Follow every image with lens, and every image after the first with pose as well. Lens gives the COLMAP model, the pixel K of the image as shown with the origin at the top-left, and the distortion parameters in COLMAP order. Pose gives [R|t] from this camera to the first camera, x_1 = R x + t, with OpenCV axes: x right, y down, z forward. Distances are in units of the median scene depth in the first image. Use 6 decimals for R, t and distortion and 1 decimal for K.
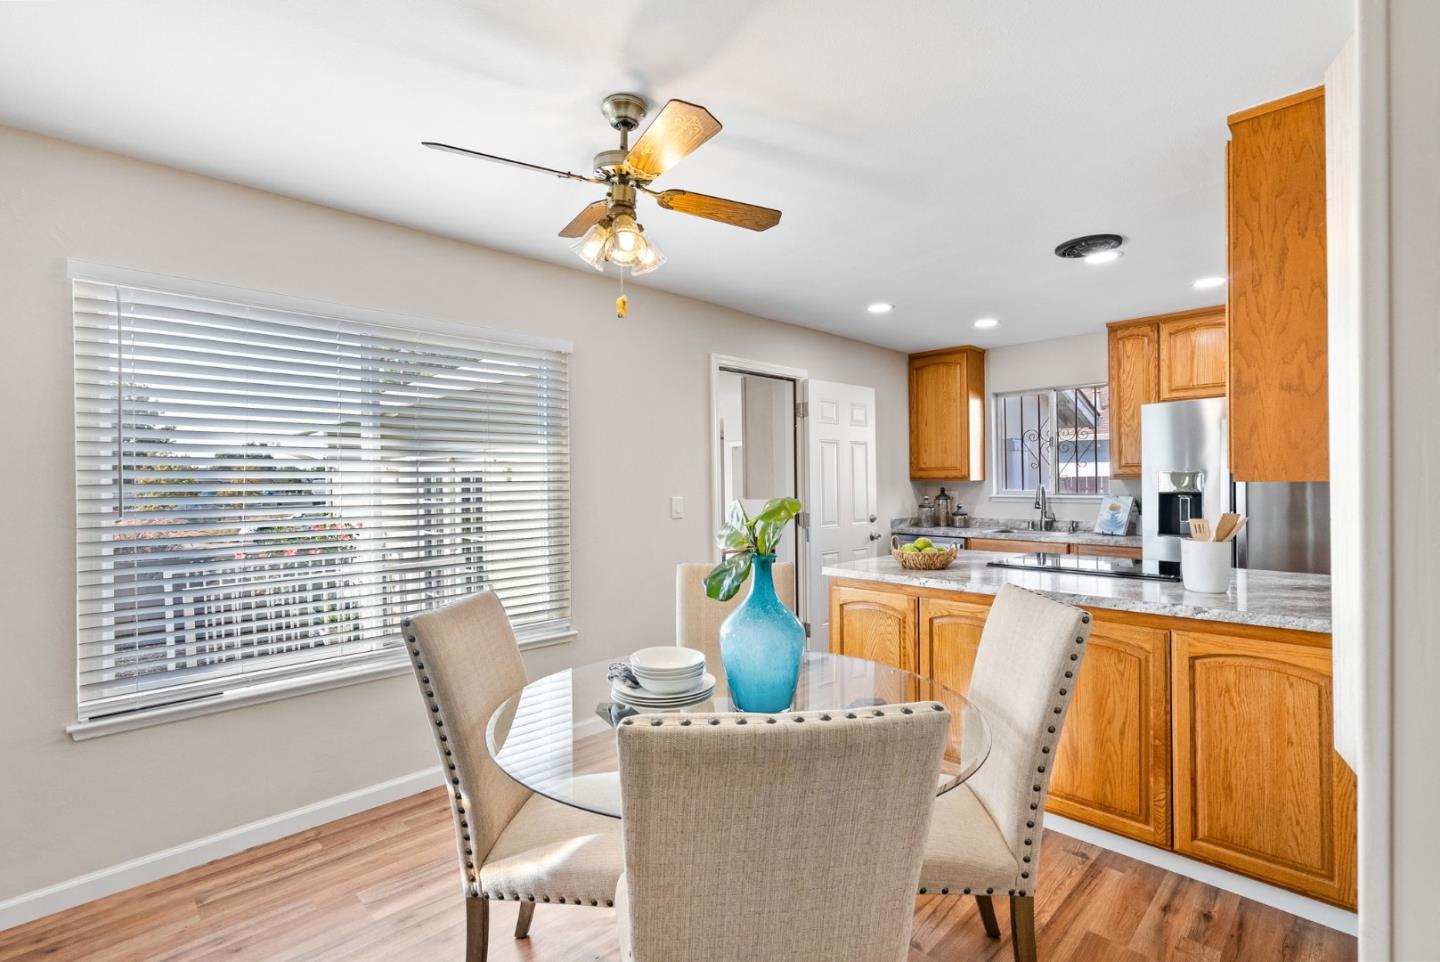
lens RADIAL K [[654.3, 0, 720.0], [0, 654.3, 481.0], [0, 0, 1]] dist [-0.004562, 0.001214]
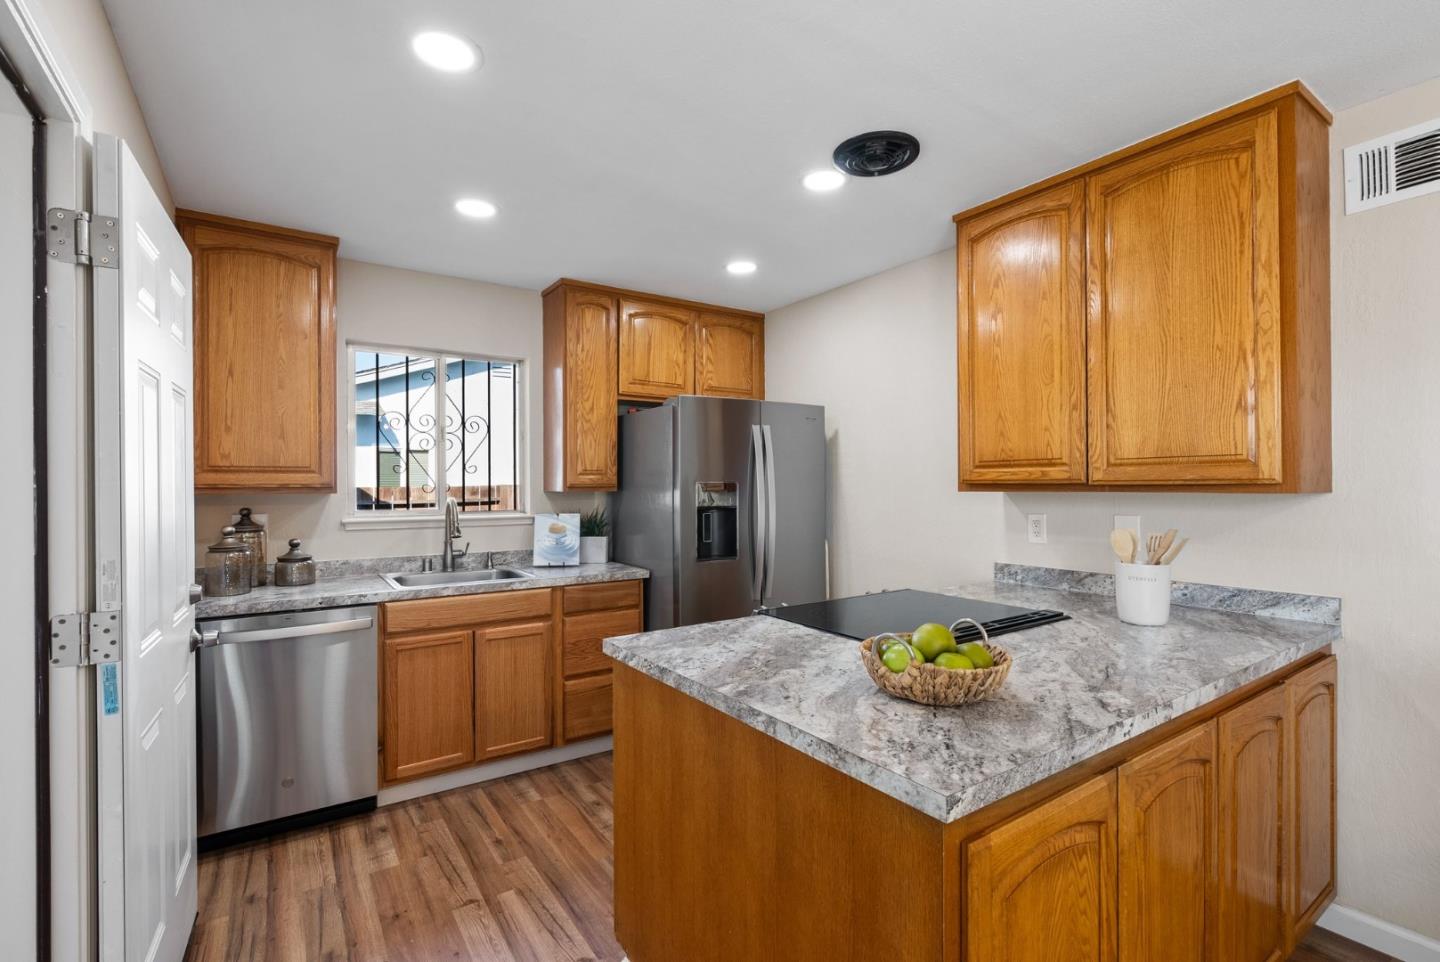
lens RADIAL K [[654.3, 0, 720.0], [0, 654.3, 481.0], [0, 0, 1]] dist [-0.004562, 0.001214]
pose [[0.183169, 0.014035, 0.982981, -0.084990], [0.001212, 0.999894, -0.014502, -0.002840], [-0.983081, 0.003848, 0.183133, 0.619806]]
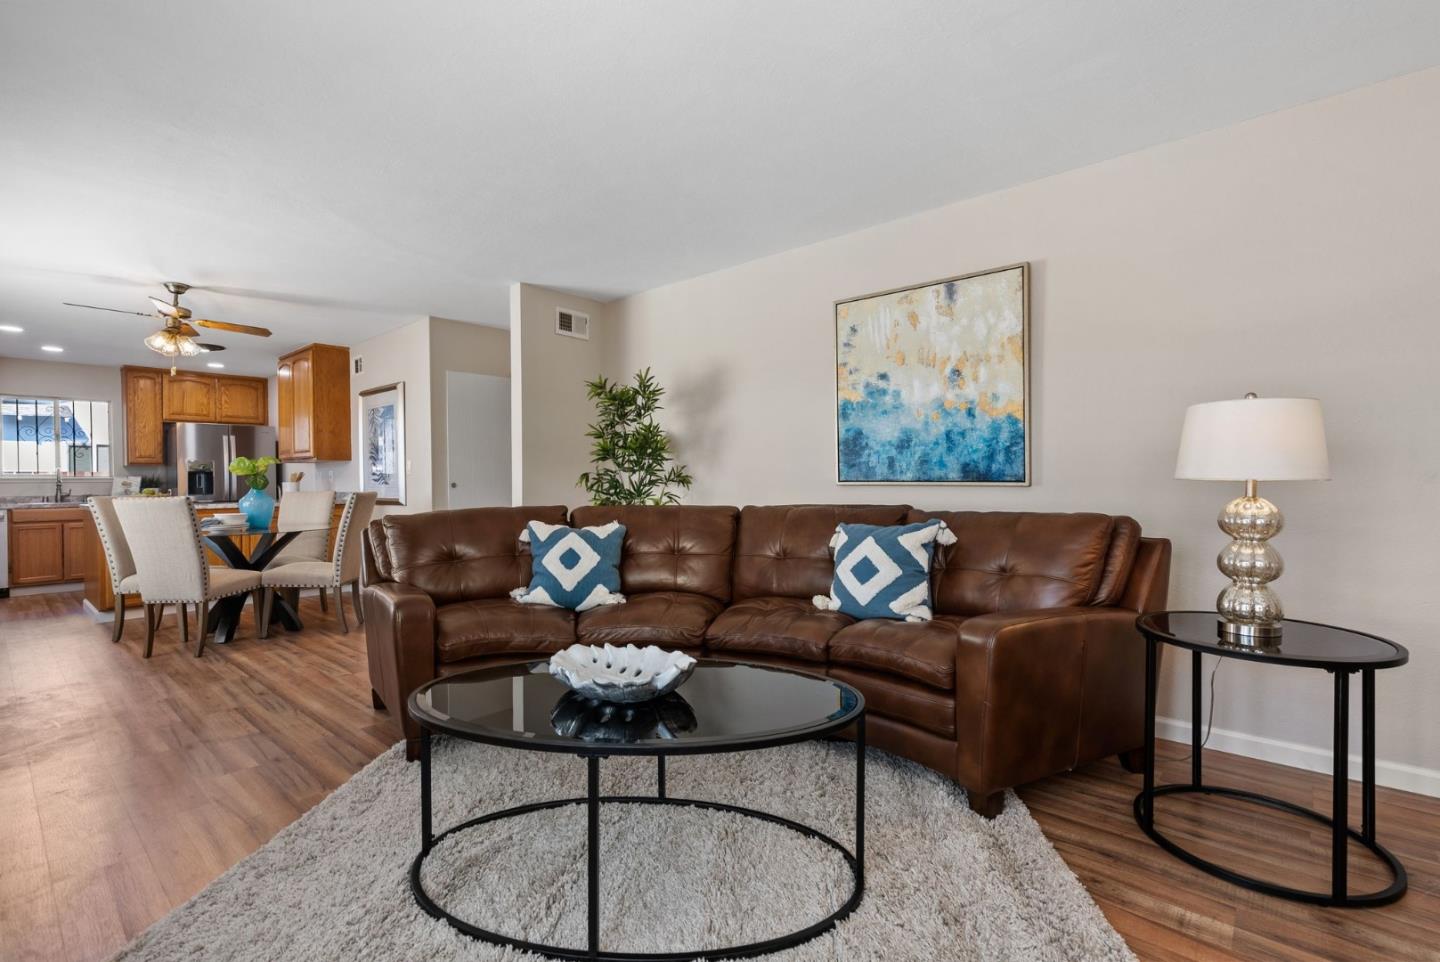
lens RADIAL K [[654.3, 0, 720.0], [0, 654.3, 481.0], [0, 0, 1]] dist [-0.004562, 0.001214]
pose [[-0.073785, 0.010086, 0.997223, -0.941037], [0.009419, 0.999911, -0.009416, 0.055427], [-0.997230, 0.008698, -0.073873, -0.257094]]
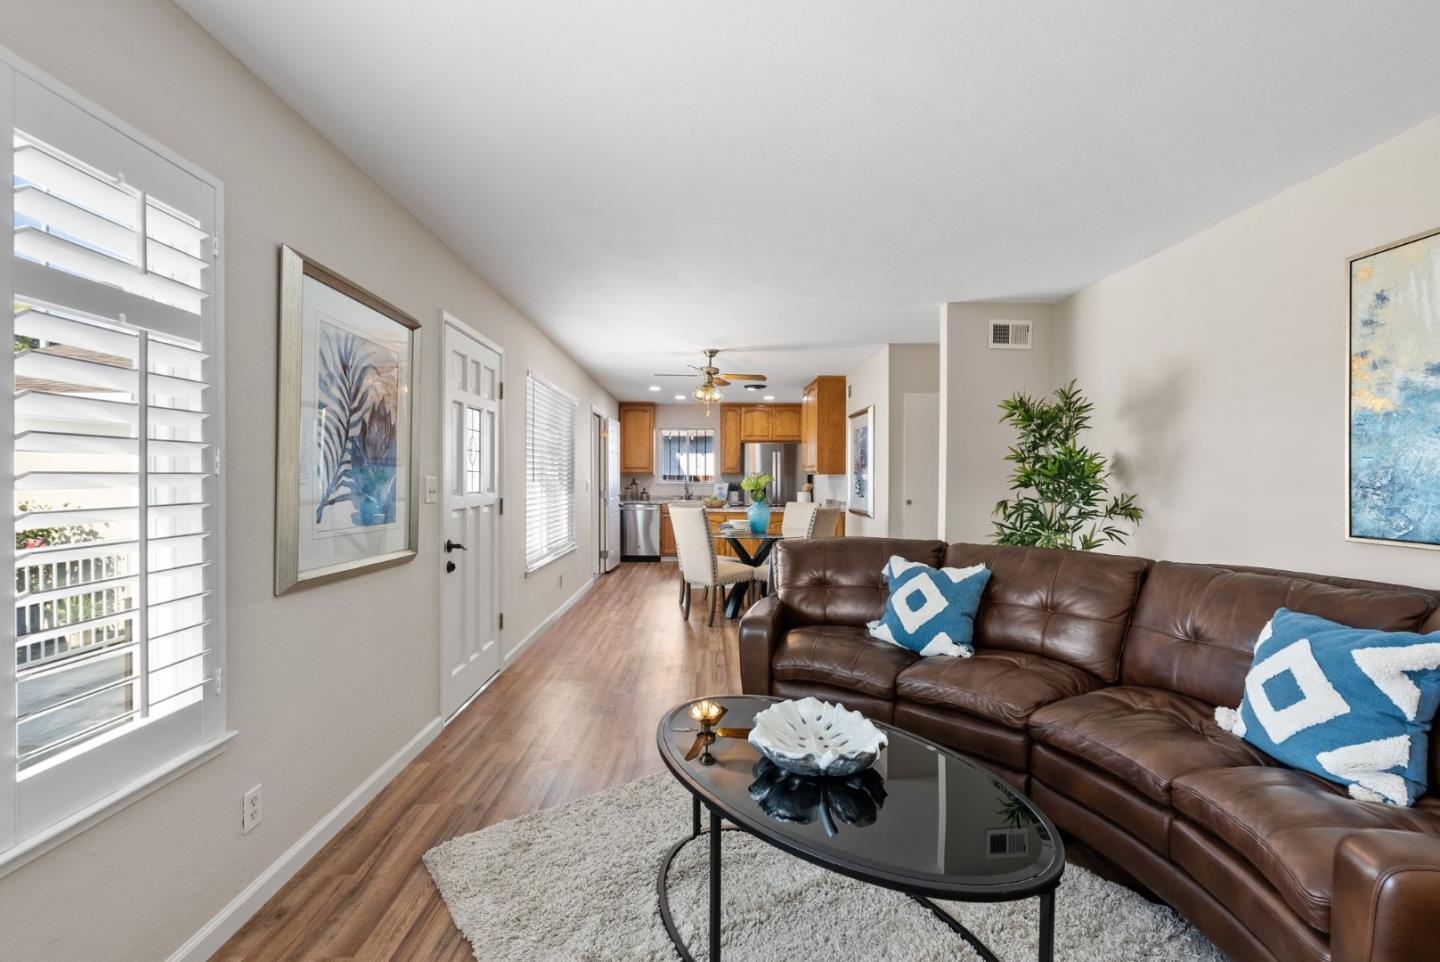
lens RADIAL K [[654.3, 0, 720.0], [0, 654.3, 481.0], [0, 0, 1]] dist [-0.004562, 0.001214]
pose [[0.685075, 0.009784, 0.728407, -0.877732], [-0.012815, 0.999917, -0.001378, 0.018146], [-0.728360, -0.008390, 0.685143, -0.428265]]
